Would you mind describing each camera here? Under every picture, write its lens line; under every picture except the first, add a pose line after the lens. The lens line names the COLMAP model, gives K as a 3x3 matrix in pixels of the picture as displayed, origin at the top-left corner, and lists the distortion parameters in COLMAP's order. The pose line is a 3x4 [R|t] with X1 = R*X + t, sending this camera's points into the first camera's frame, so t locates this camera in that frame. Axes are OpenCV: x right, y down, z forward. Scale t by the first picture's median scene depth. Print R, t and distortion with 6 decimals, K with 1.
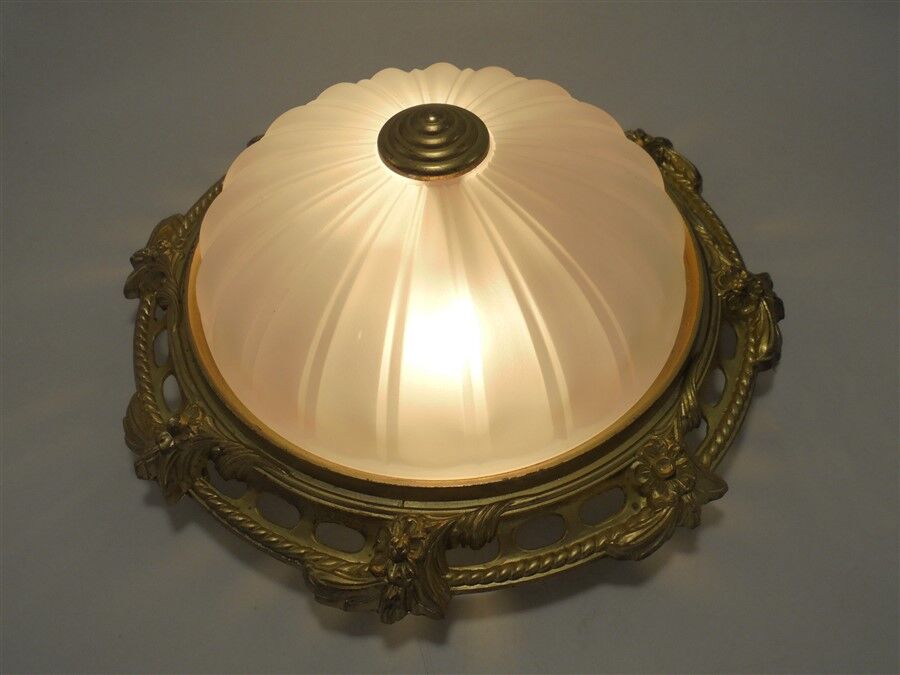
lens RADIAL K [[759.5, 0, 452.1], [0, 759.5, 338.8], [0, 0, 1]] dist [-0.104087, 0.064004]
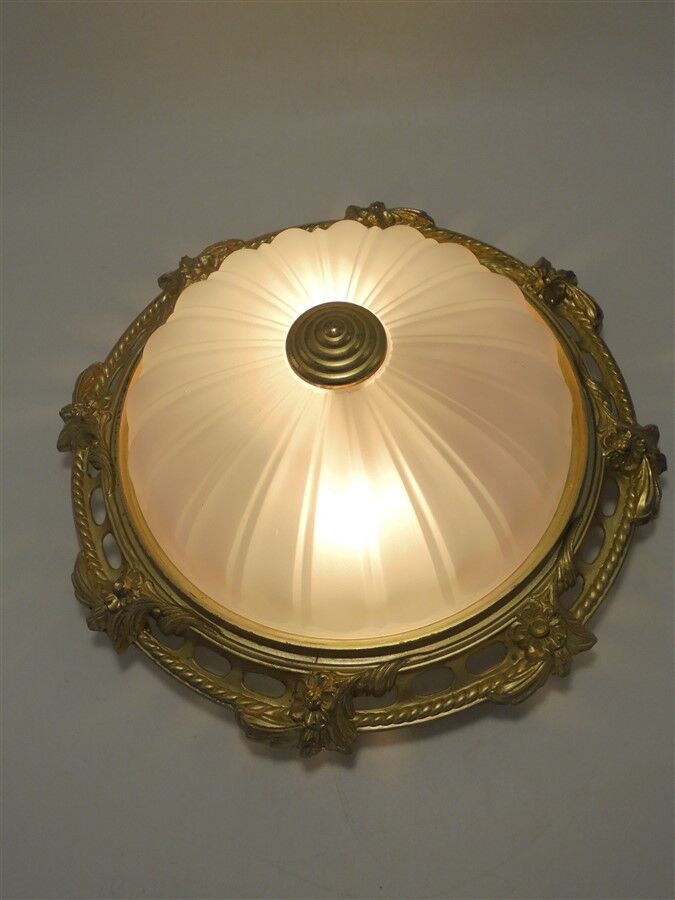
lens RADIAL K [[865.4, 0, 337.8], [0, 865.4, 455.7], [0, 0, 1]] dist [-0.080822, 0.000000]
pose [[0.998970, -0.011681, -0.043843, 0.030451], [0.018785, 0.986065, 0.165298, -0.308269], [0.041301, -0.165952, 0.985269, -0.273103]]
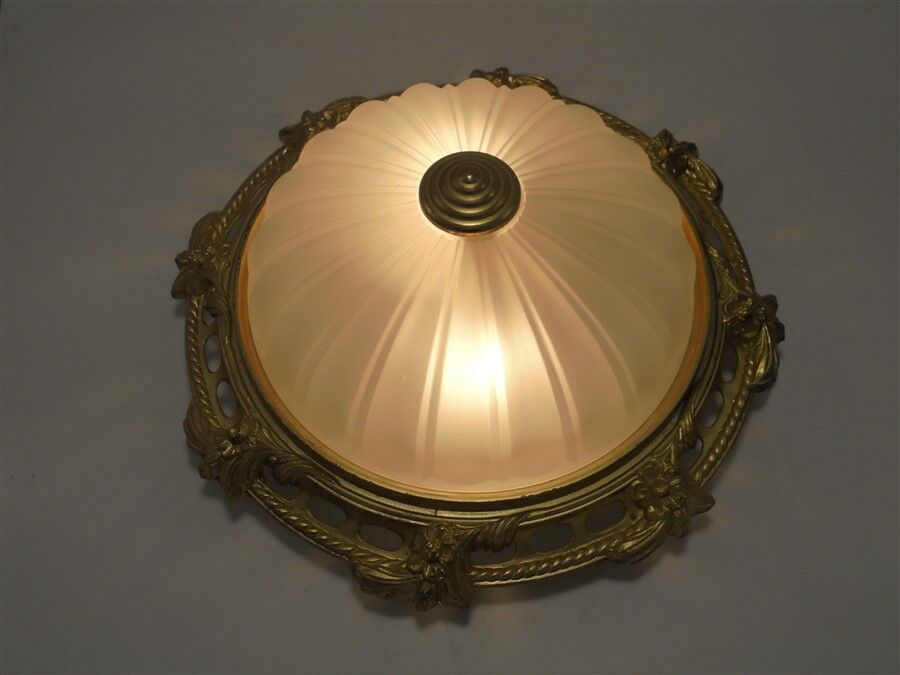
lens RADIAL K [[865.4, 0, 456.6], [0, 865.4, 340.3], [0, 0, 1]] dist [-0.080822, 0.000000]
pose [[0.999613, 0.027750, 0.001981, -0.040540], [-0.027734, 0.988325, 0.149817, -0.236384], [0.002199, -0.149814, 0.988712, -0.274961]]
